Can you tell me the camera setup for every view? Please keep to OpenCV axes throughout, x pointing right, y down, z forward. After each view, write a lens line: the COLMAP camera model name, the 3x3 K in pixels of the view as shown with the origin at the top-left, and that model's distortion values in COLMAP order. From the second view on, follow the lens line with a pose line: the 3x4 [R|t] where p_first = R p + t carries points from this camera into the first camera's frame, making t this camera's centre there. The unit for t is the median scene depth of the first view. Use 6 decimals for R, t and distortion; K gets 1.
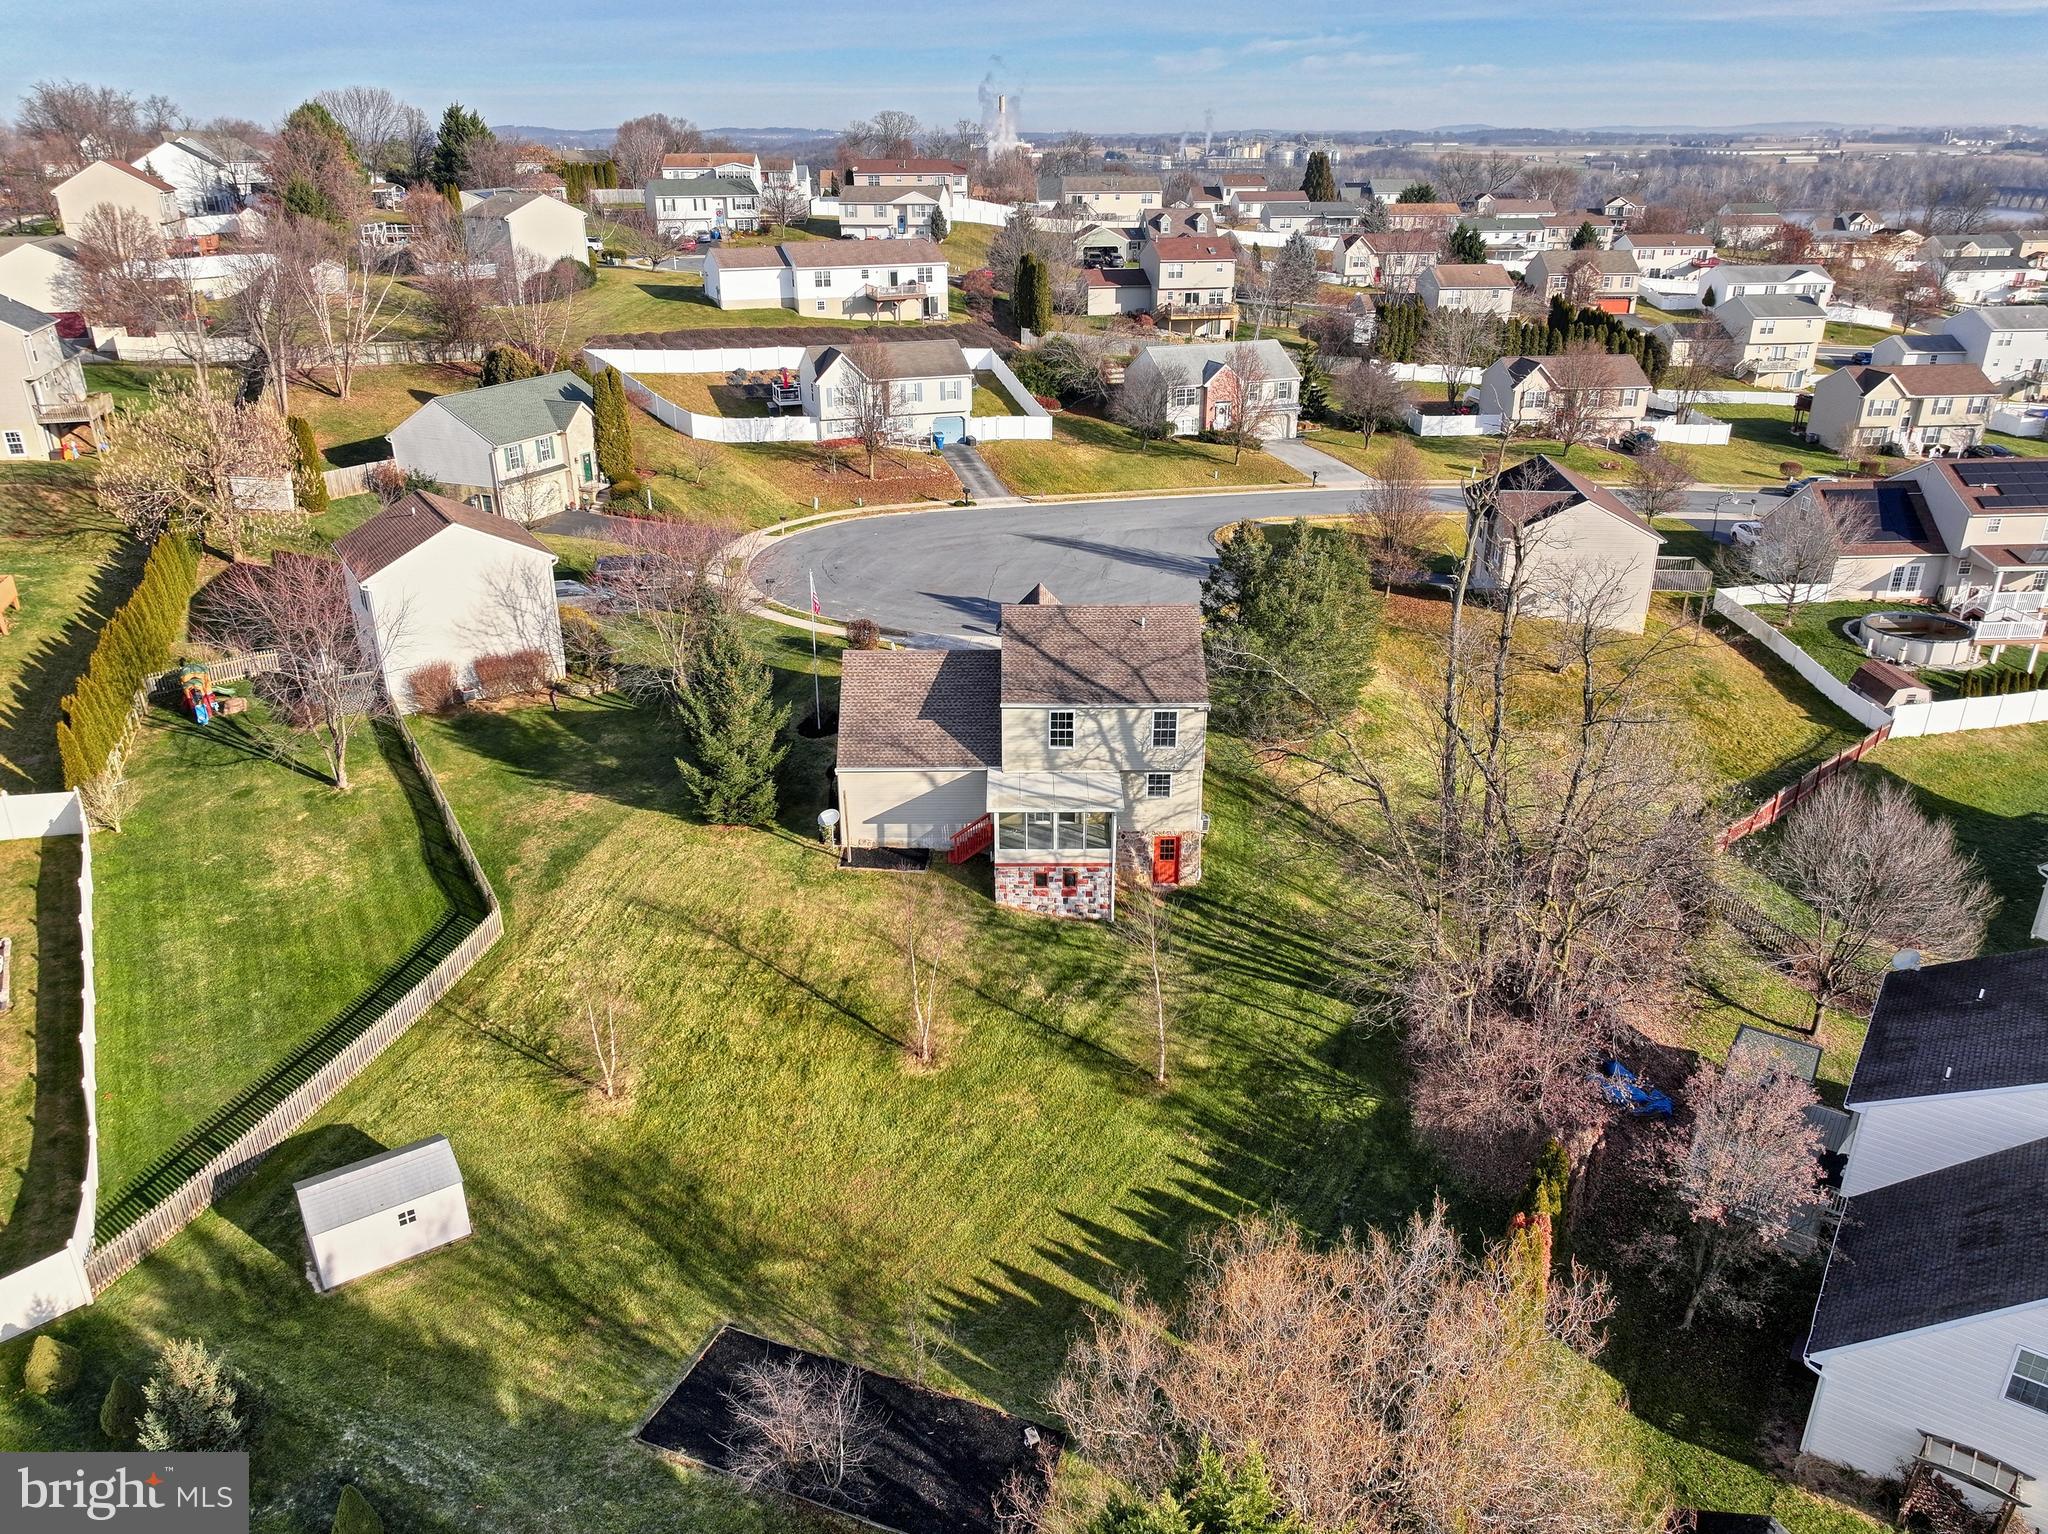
lens RADIAL K [[1439.2, 0, 1026.5], [0, 1439.2, 788.4], [0, 0, 1]] dist [0.005068, 0.009815]
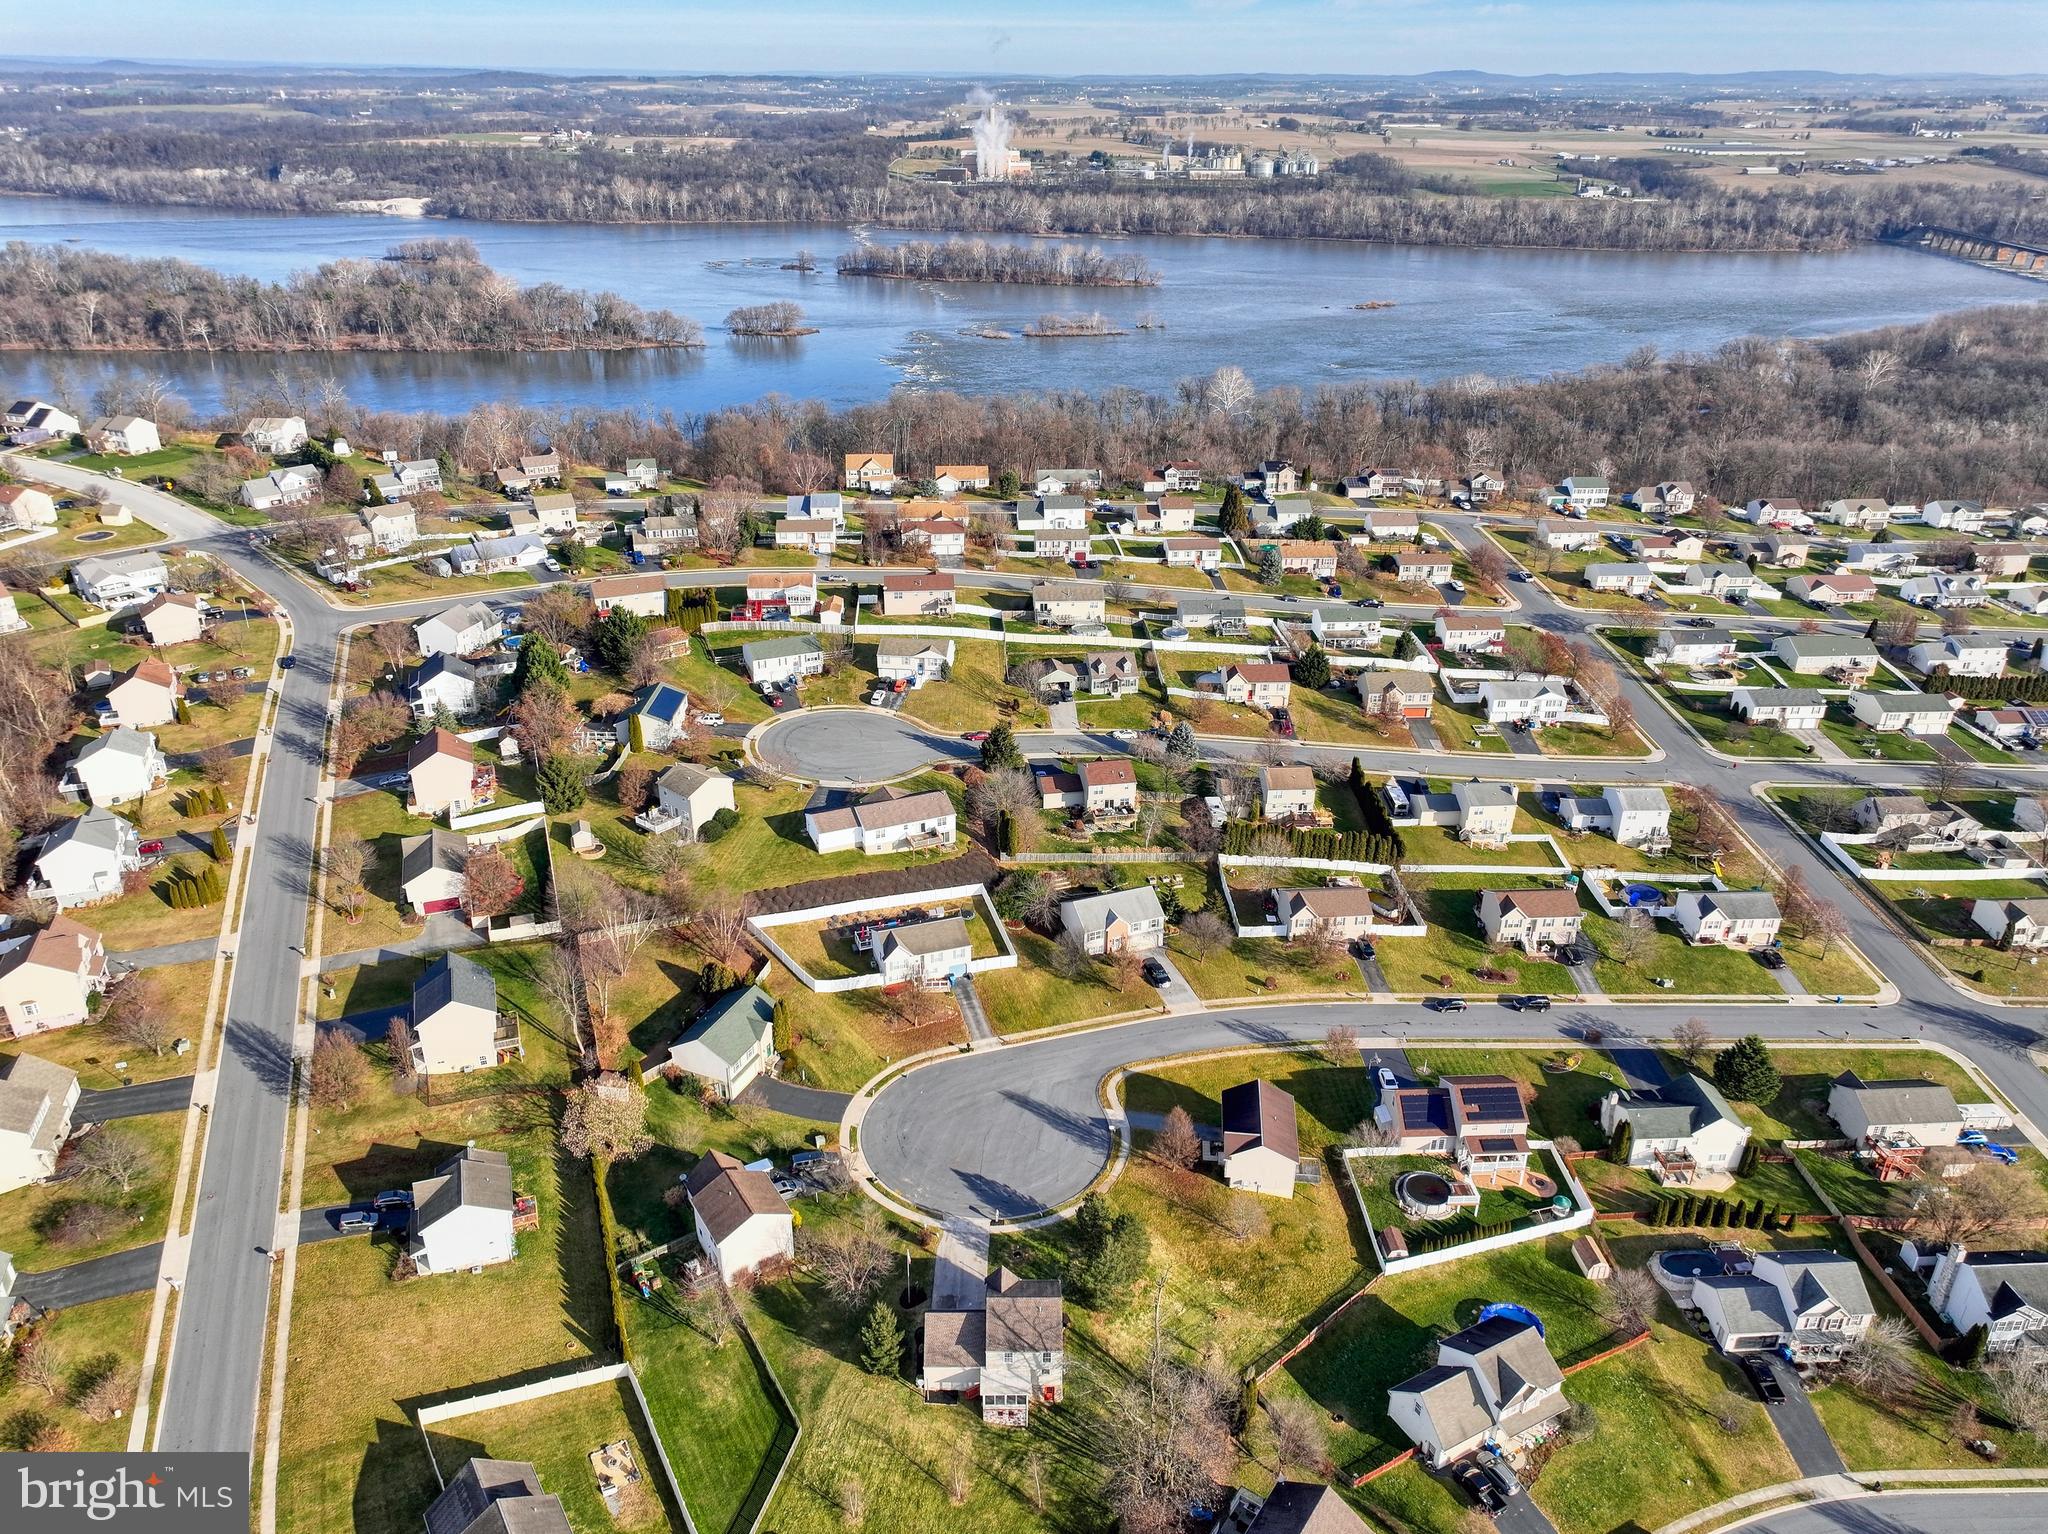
lens RADIAL K [[1439.2, 0, 1027.4], [0, 1439.2, 782.7], [0, 0, 1]] dist [0.005068, 0.009815]
pose [[0.999886, 0.009053, 0.012101, 0.016320], [-0.009547, 0.999097, 0.041410, -1.222421], [-0.011715, -0.041520, 0.999069, -1.640095]]
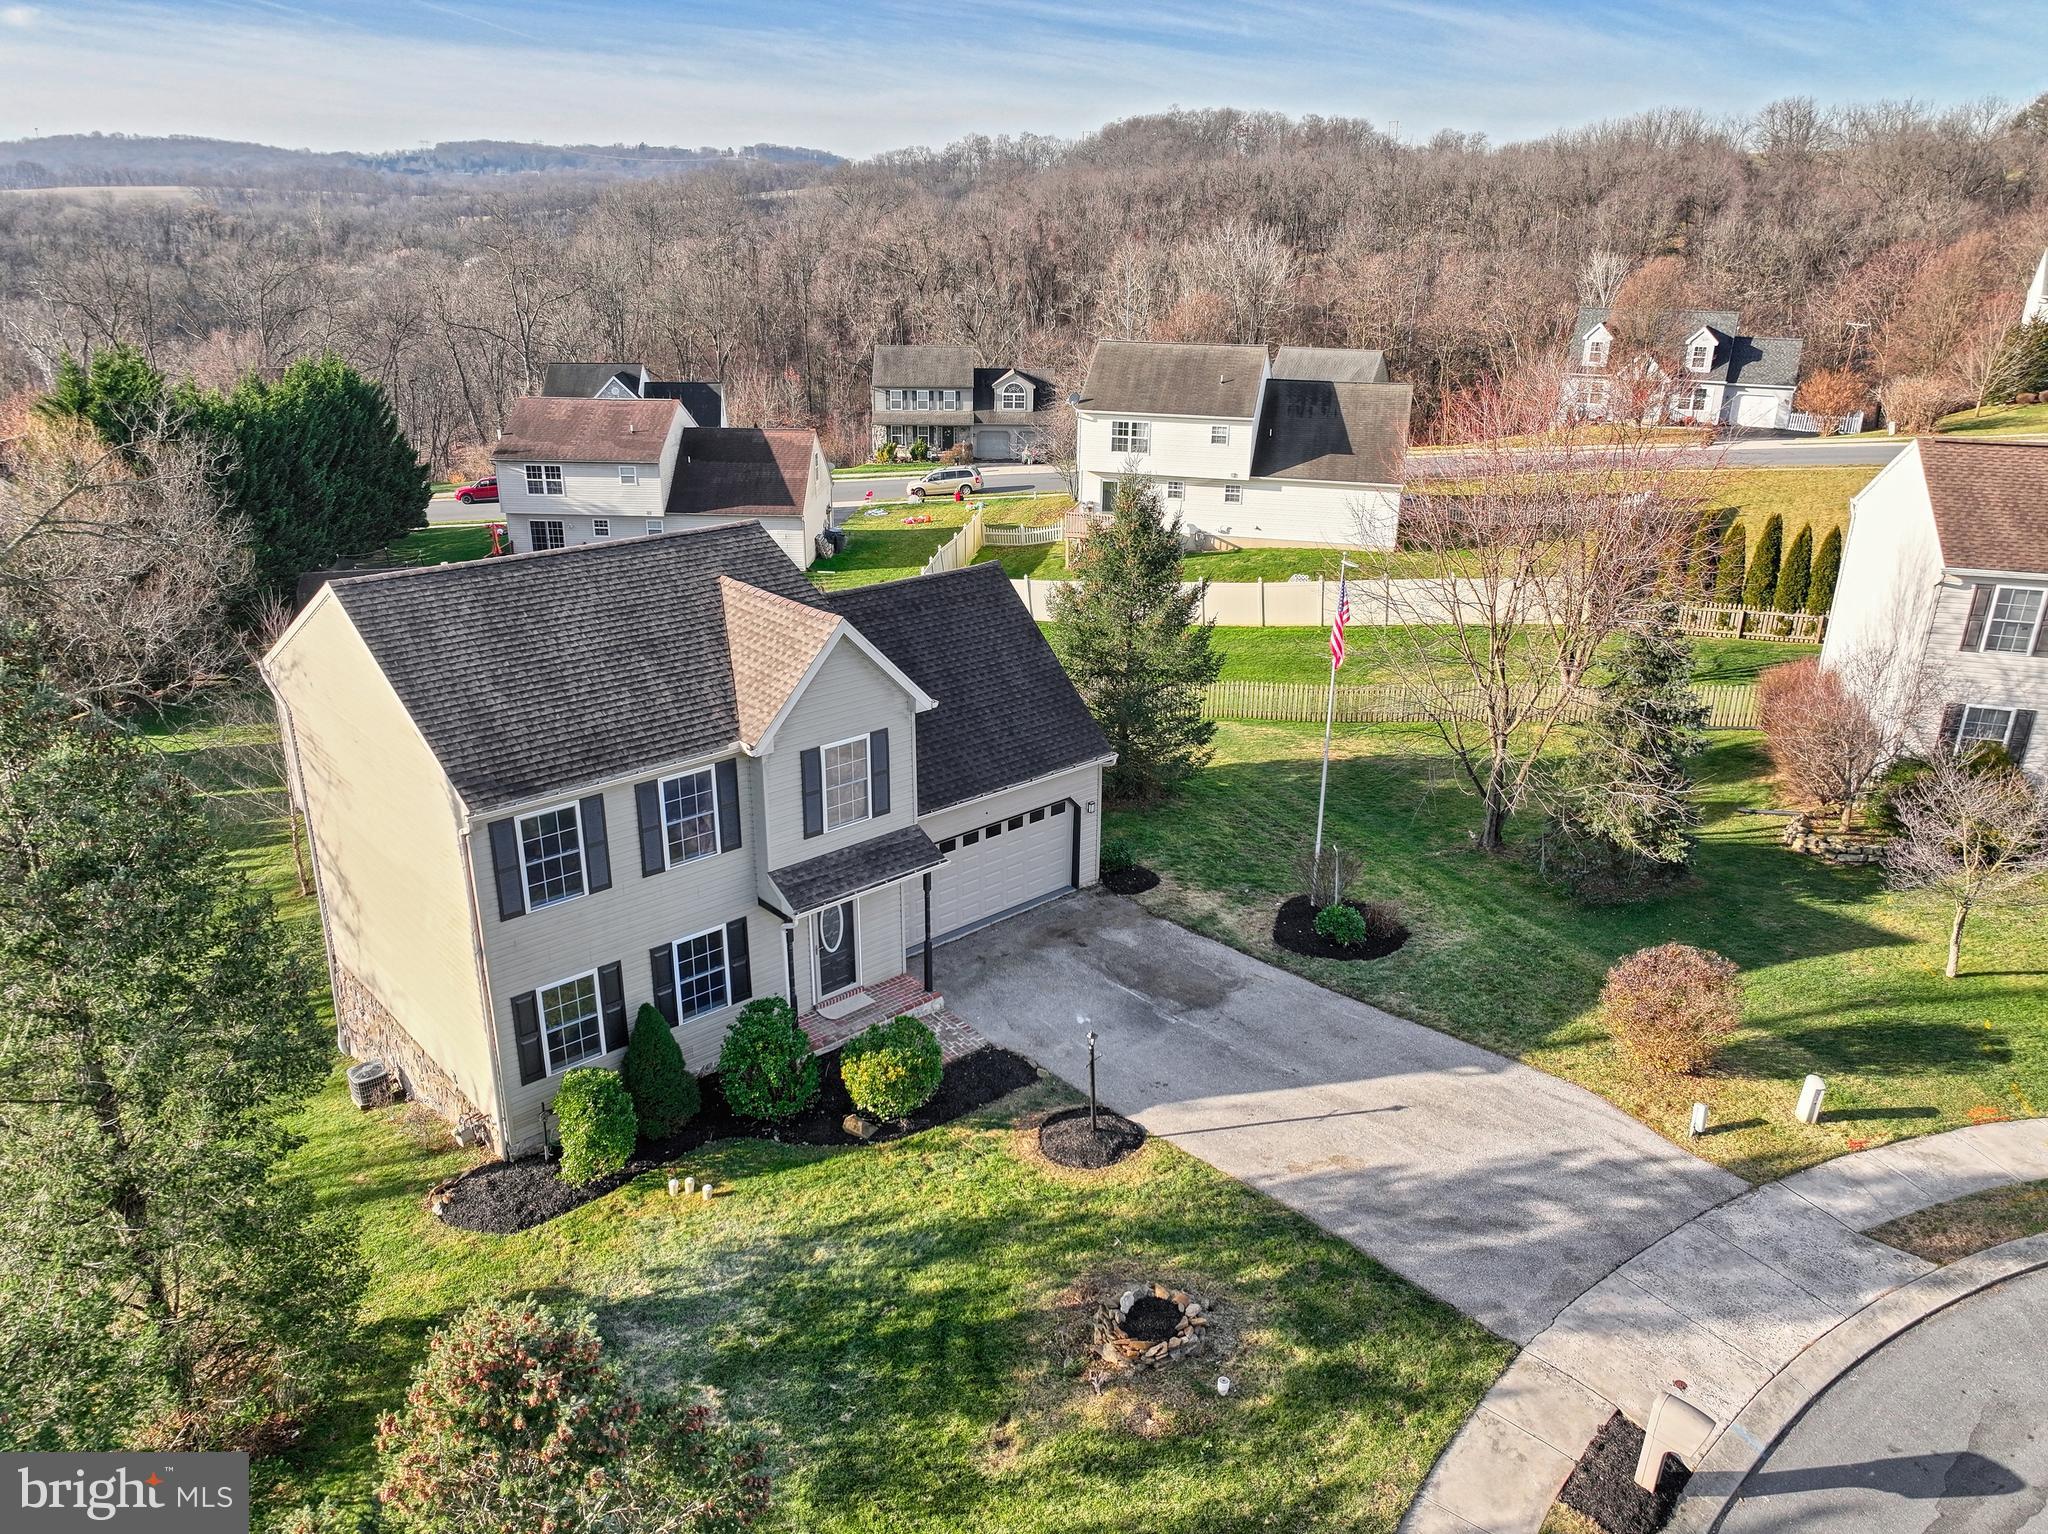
lens RADIAL K [[1439.2, 0, 1020.2], [0, 1439.2, 773.0], [0, 0, 1]] dist [0.005068, 0.009815]
pose [[-0.749805, 0.240895, -0.616248, 0.242944], [-0.272277, 0.736520, 0.619196, -0.404789], [0.603040, 0.632067, -0.486656, 1.401398]]
